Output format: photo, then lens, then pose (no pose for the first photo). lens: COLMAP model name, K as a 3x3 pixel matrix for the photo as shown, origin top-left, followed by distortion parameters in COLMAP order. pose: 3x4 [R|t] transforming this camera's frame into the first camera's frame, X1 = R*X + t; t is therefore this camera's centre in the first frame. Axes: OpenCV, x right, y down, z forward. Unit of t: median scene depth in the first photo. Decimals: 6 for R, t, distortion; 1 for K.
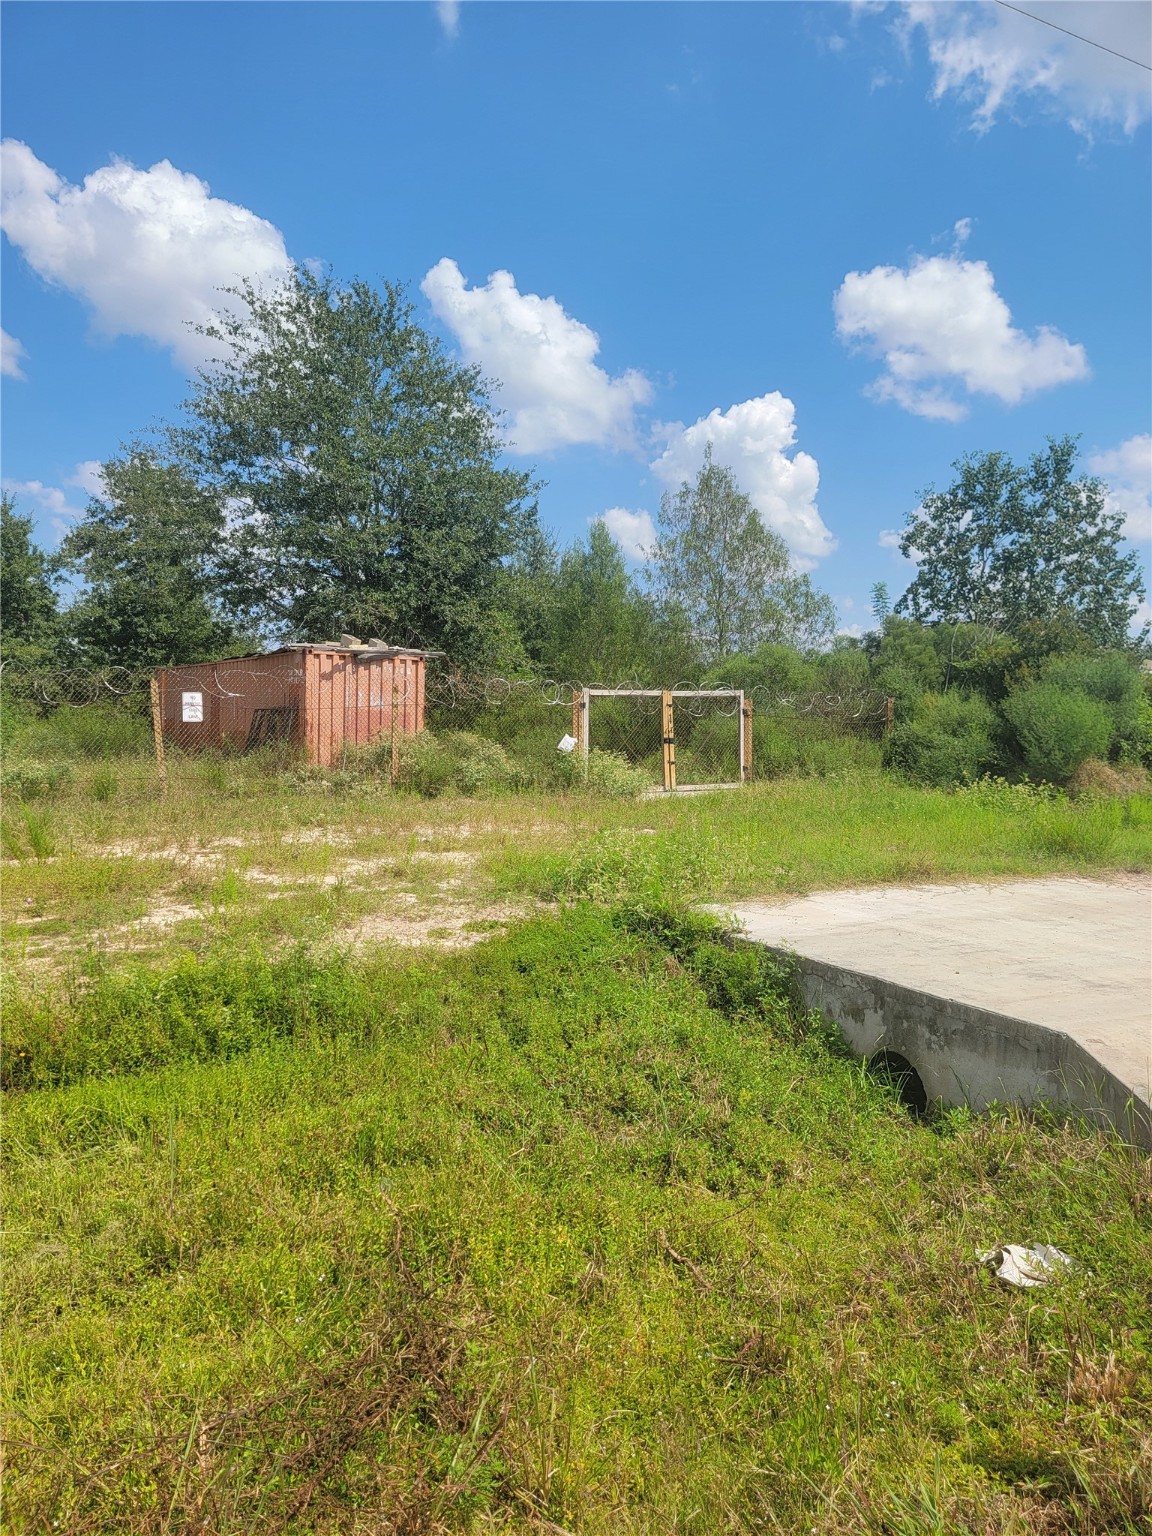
lens RADIAL K [[1068.2, 0, 576.0], [0, 1068.2, 768.0], [0, 0, 1]] dist [0.000731, -0.000171]
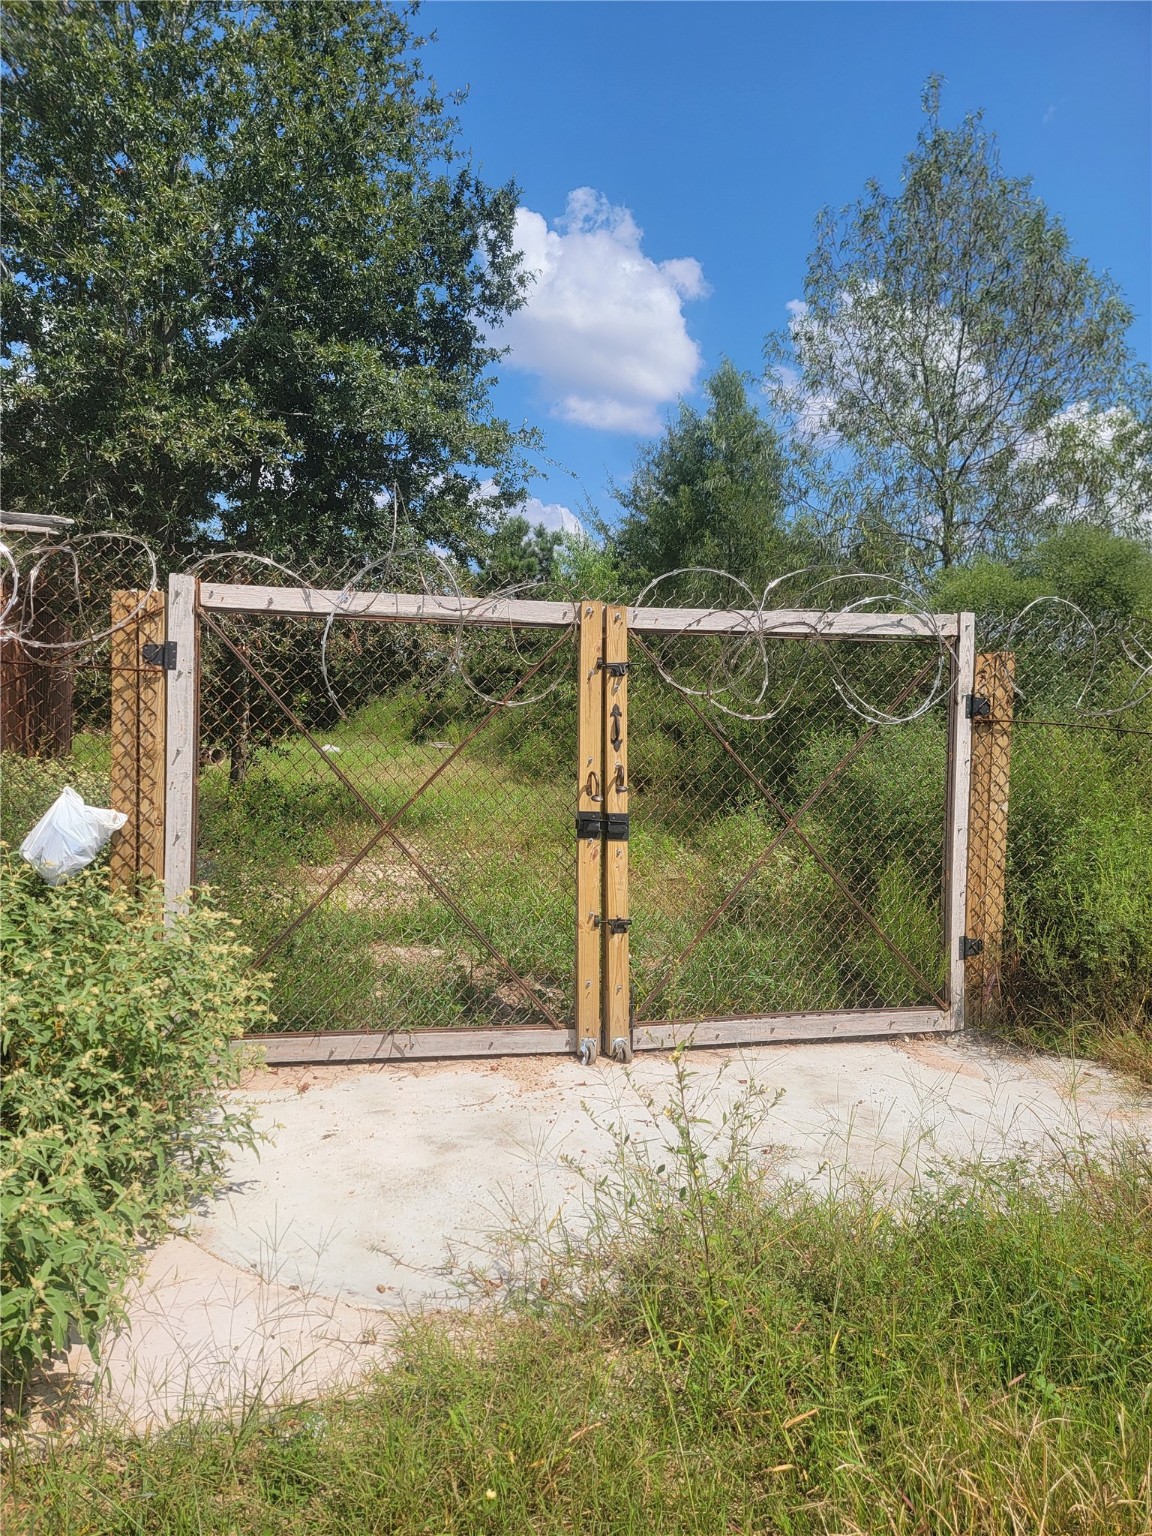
lens RADIAL K [[1068.2, 0, 576.0], [0, 1068.2, 768.0], [0, 0, 1]] dist [0.000731, -0.000171]
pose [[0.971083, 0.032204, -0.236560, 0.132162], [-0.033747, 0.999427, -0.002475, -0.036589], [0.236345, 0.010387, 0.971614, 0.773421]]
